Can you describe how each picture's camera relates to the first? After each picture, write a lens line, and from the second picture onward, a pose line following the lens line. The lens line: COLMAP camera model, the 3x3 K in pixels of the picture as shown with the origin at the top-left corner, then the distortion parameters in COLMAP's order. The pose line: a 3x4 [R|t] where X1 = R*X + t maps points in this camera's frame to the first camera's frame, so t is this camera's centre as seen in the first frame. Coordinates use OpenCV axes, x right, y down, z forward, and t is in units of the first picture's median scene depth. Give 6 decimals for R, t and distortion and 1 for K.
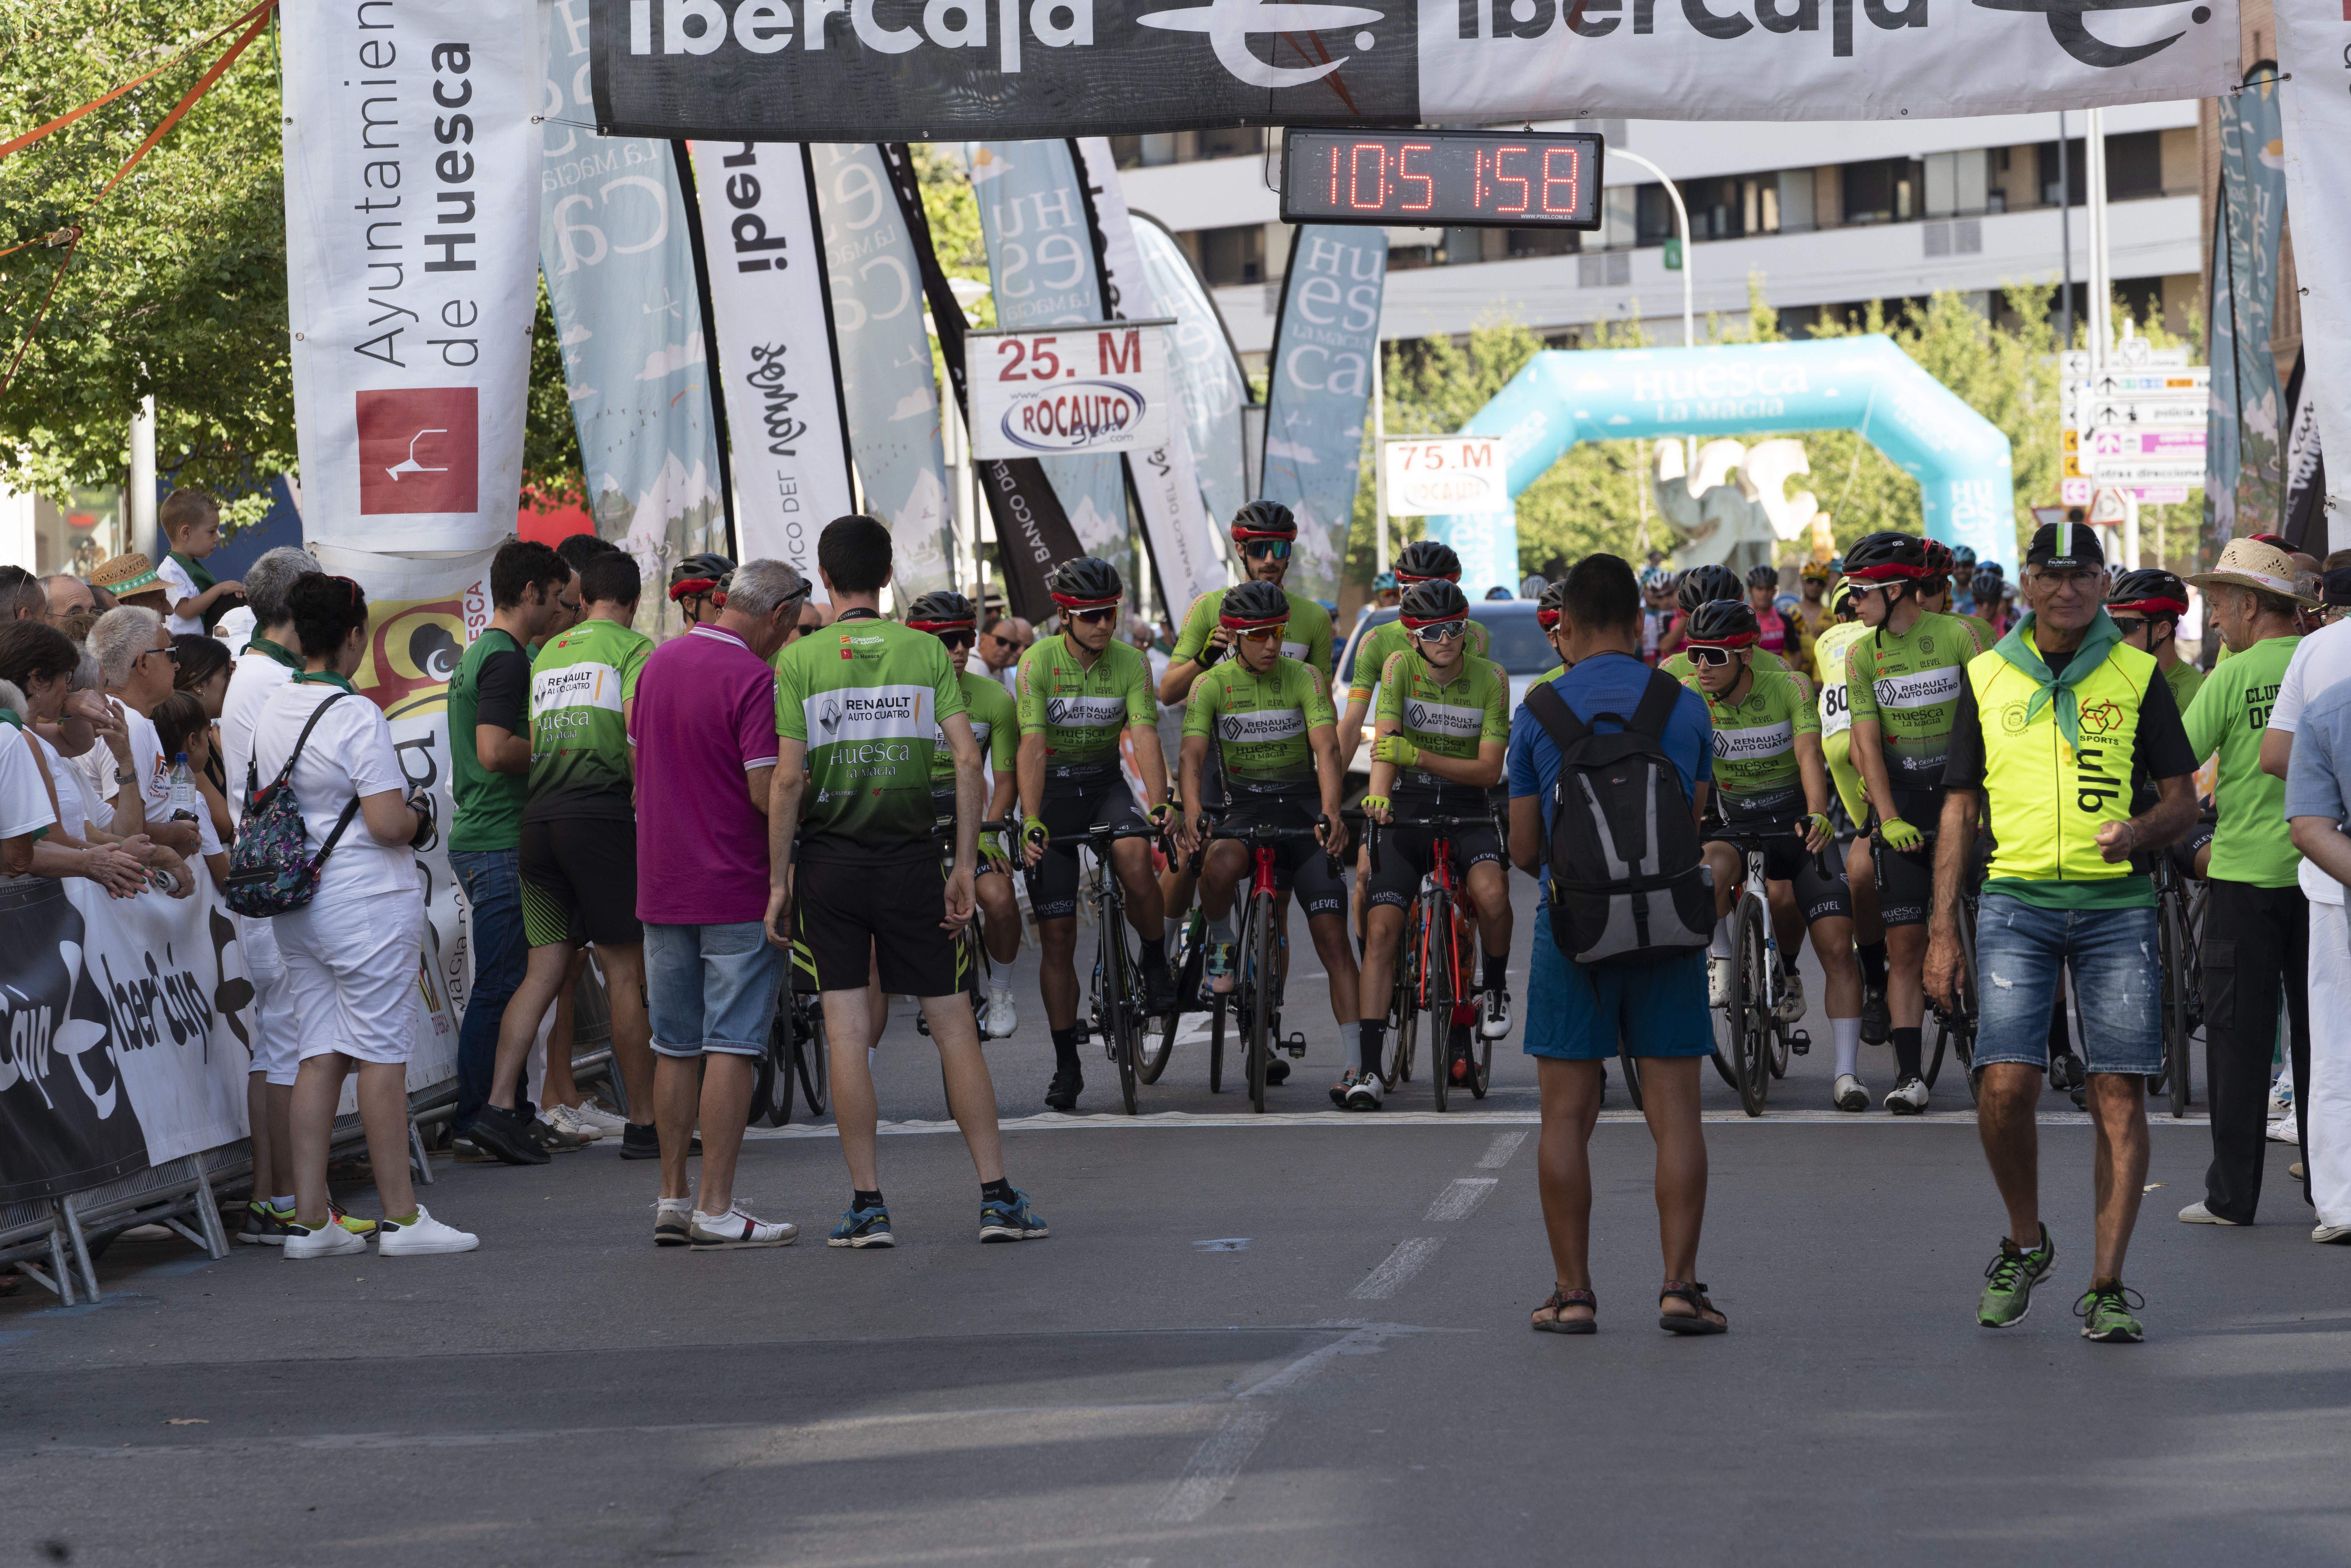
lens RADIAL K [[11284.3, 0, 1058.4], [0, 11284.3, 785.1], [0, 0, 1]] dist [0.086324, 9.214616]
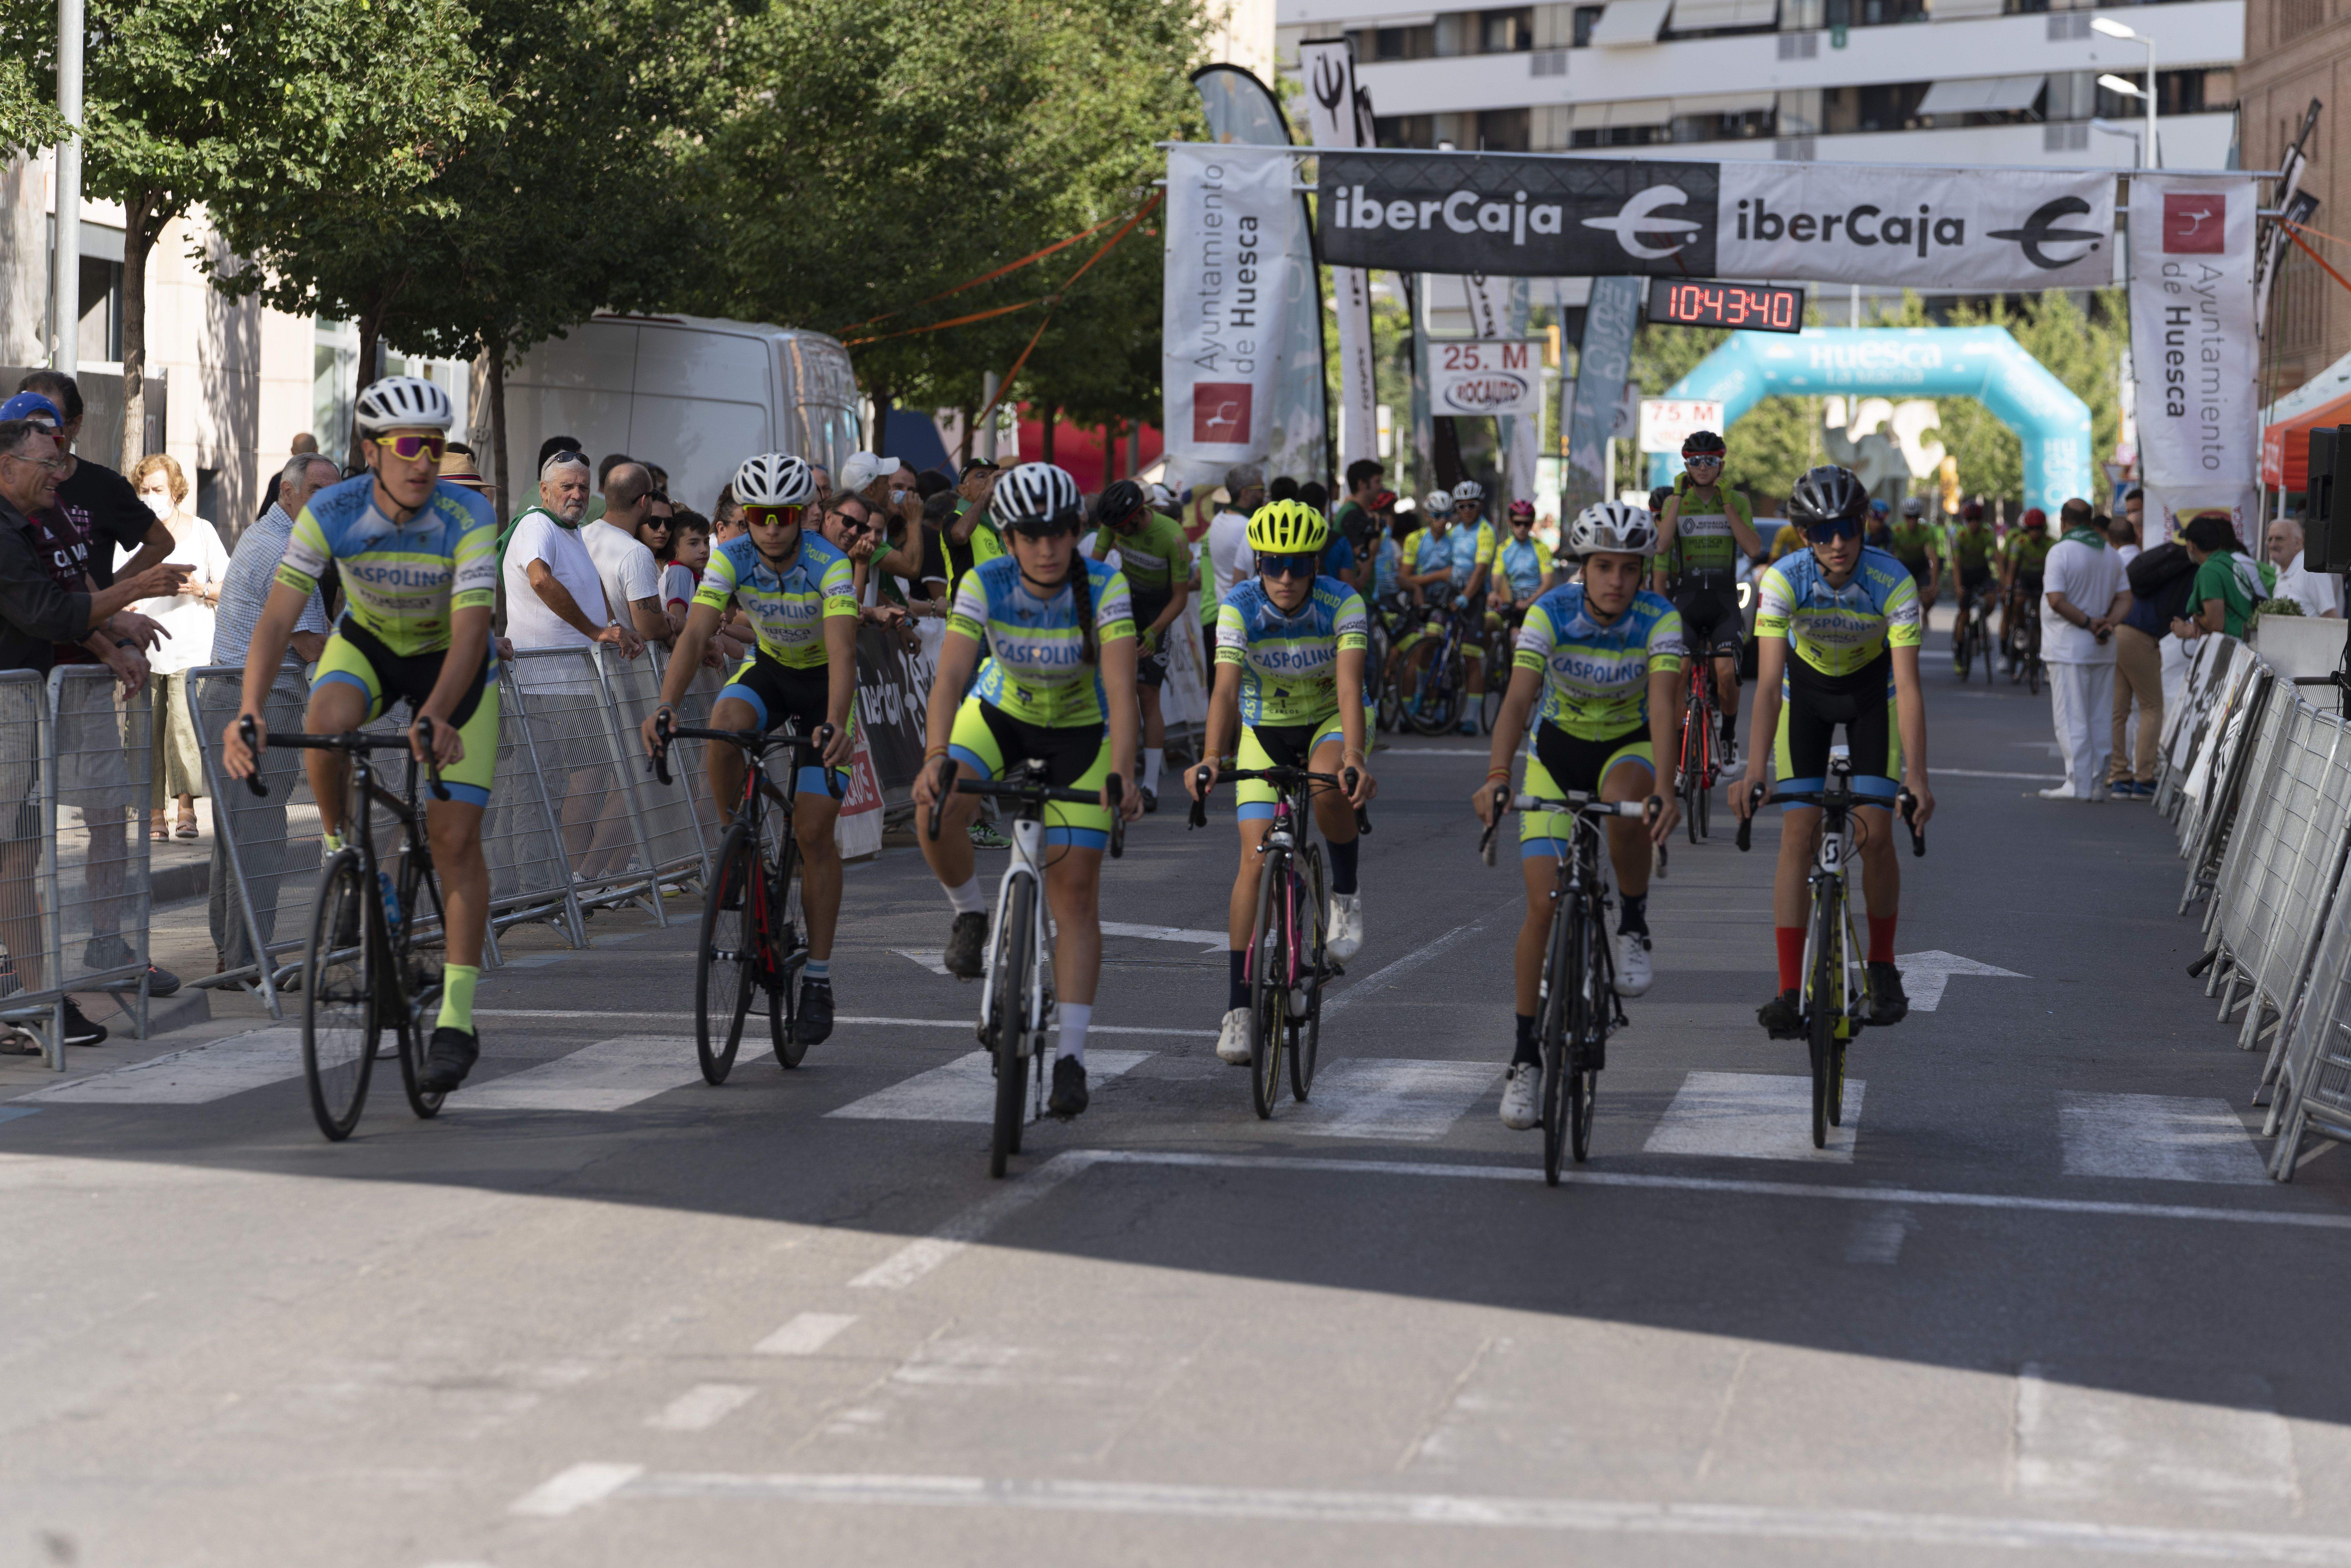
lens RADIAL K [[8820.6, 0, 1175.5], [0, 8820.6, 784.0], [0, 0, 1]] dist [0.046573, 1.035532]
pose [[0.998551, 0.050606, -0.018323, -0.028930], [-0.050287, 0.998582, 0.017443, 0.009376], [0.019179, -0.016497, 0.999680, -0.550387]]
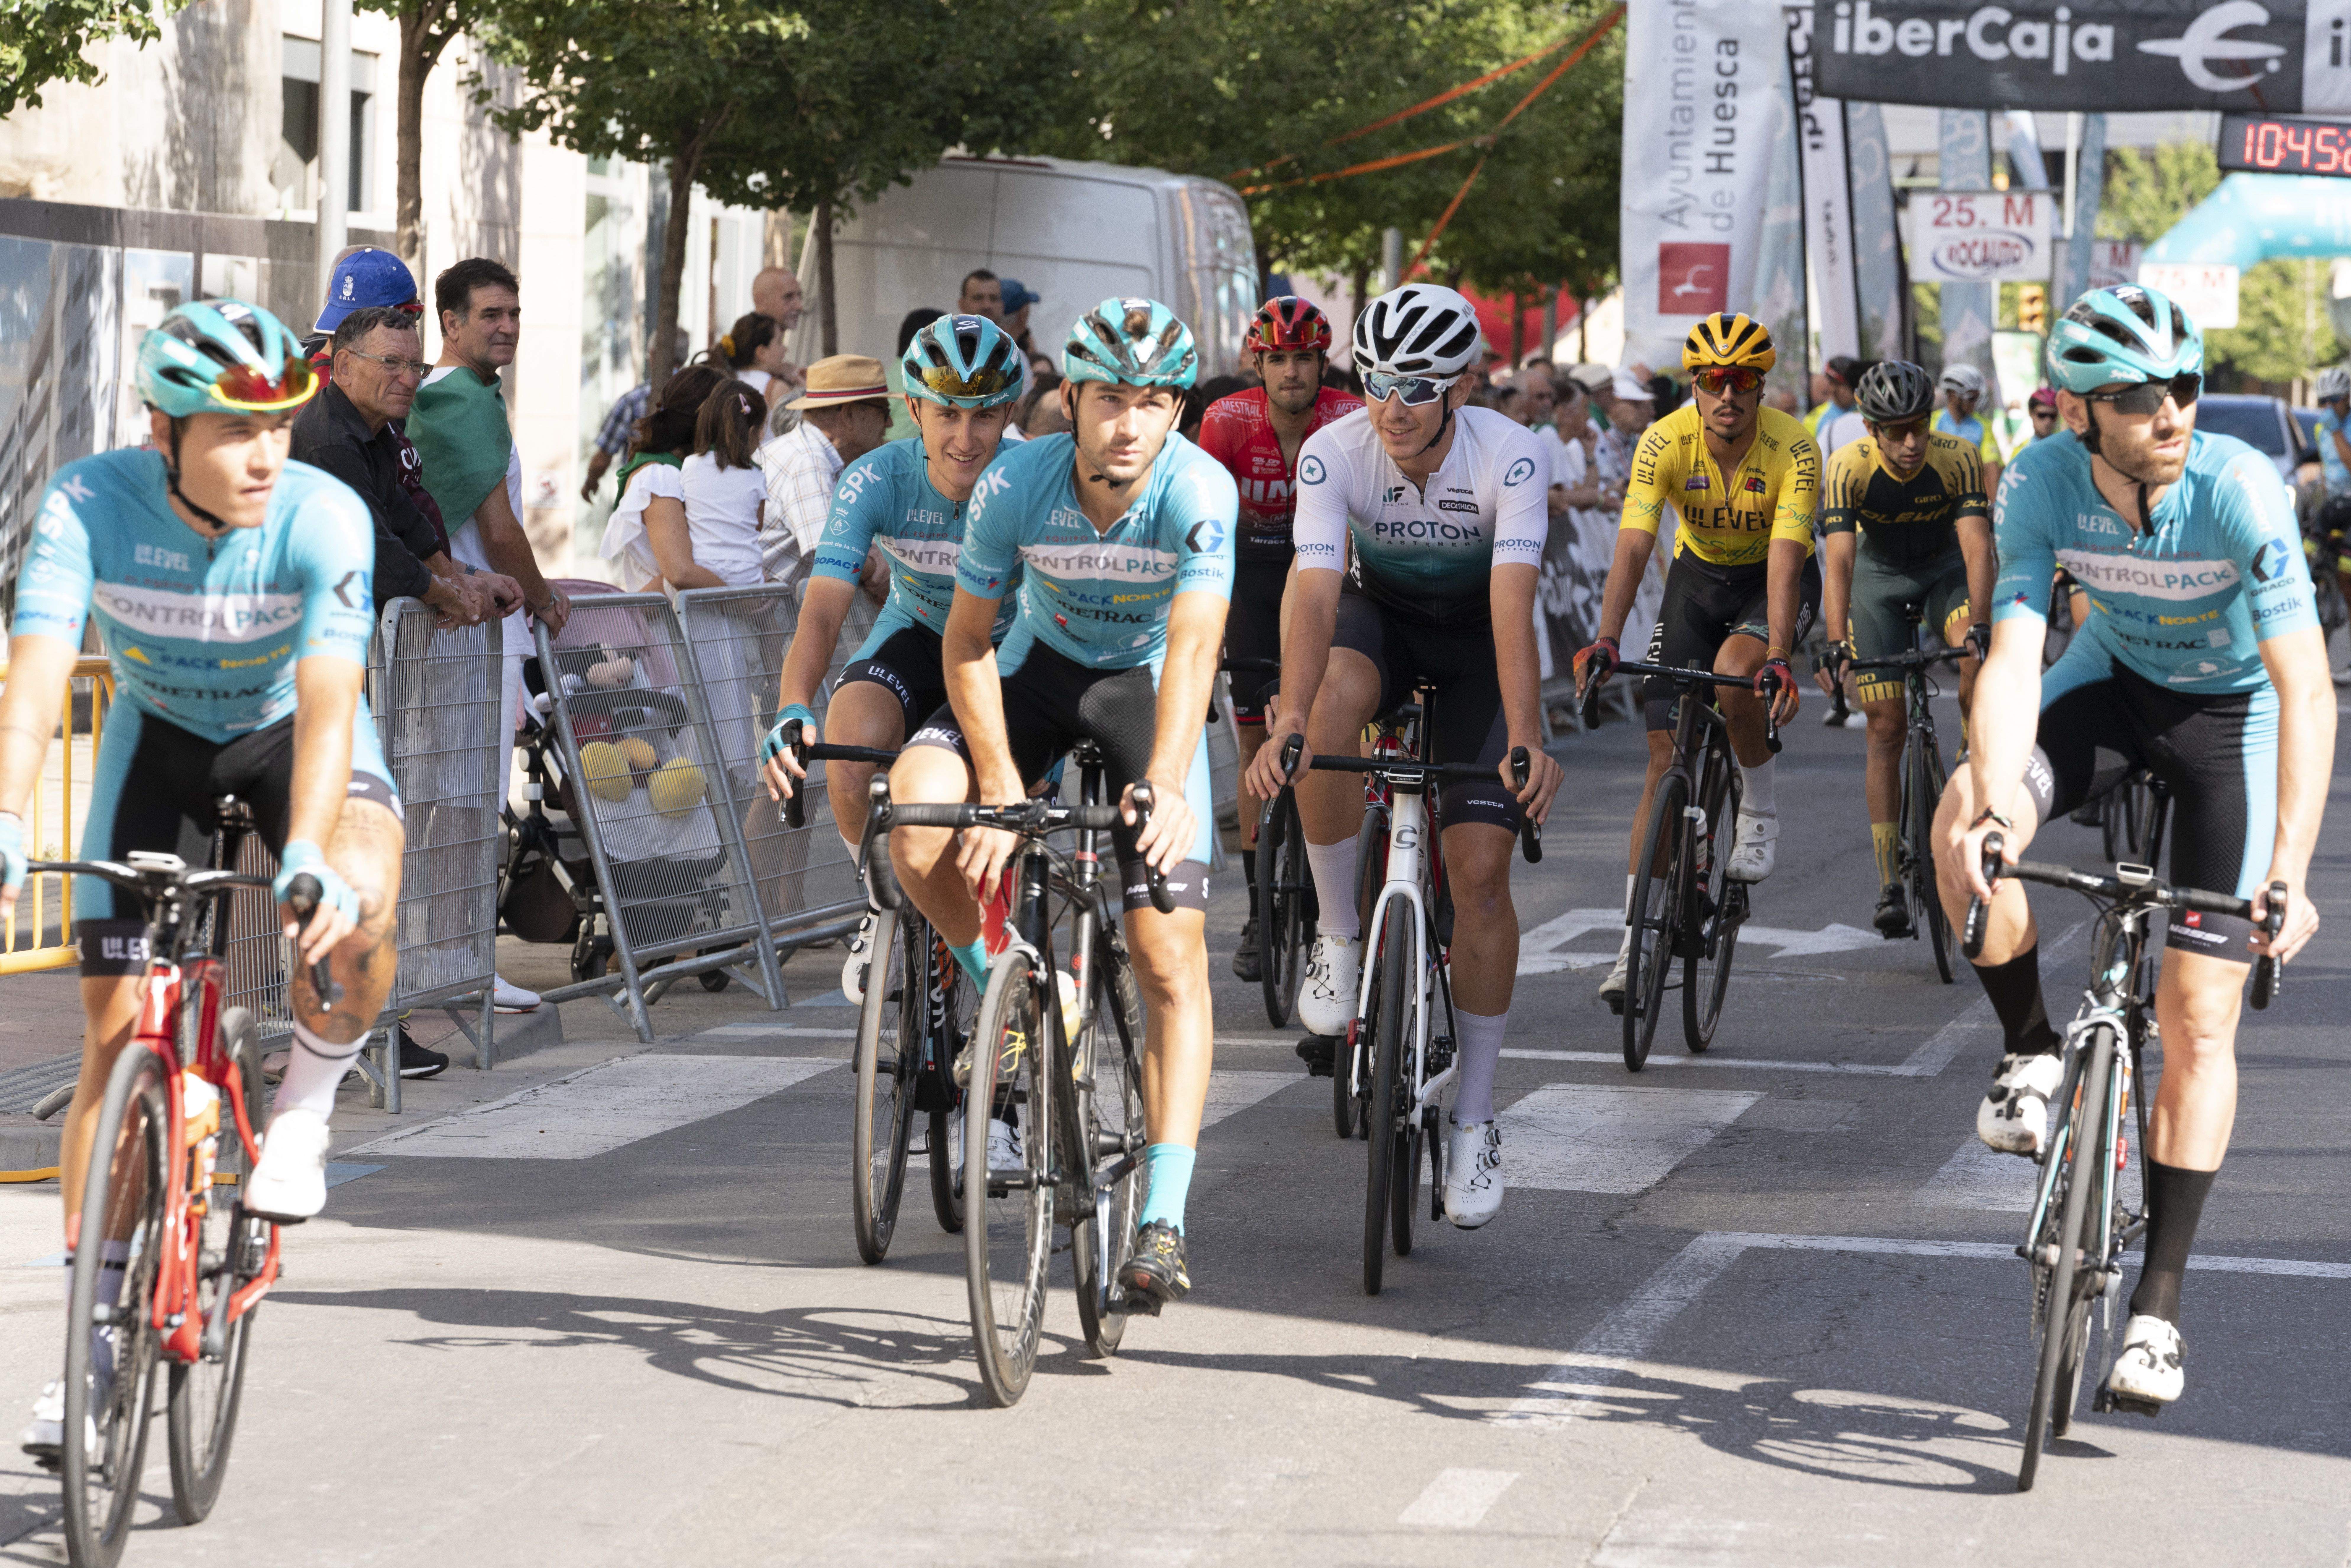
lens RADIAL K [[10446.3, 0, 1074.6], [0, 10446.3, 784.3], [0, 0, 1]] dist [0.347235, -5.088056]
pose [[0.996460, 0.056531, -0.062224, -0.042369], [-0.054990, 0.998143, 0.026200, 0.008984], [0.063589, -0.022686, 0.997718, -0.514263]]
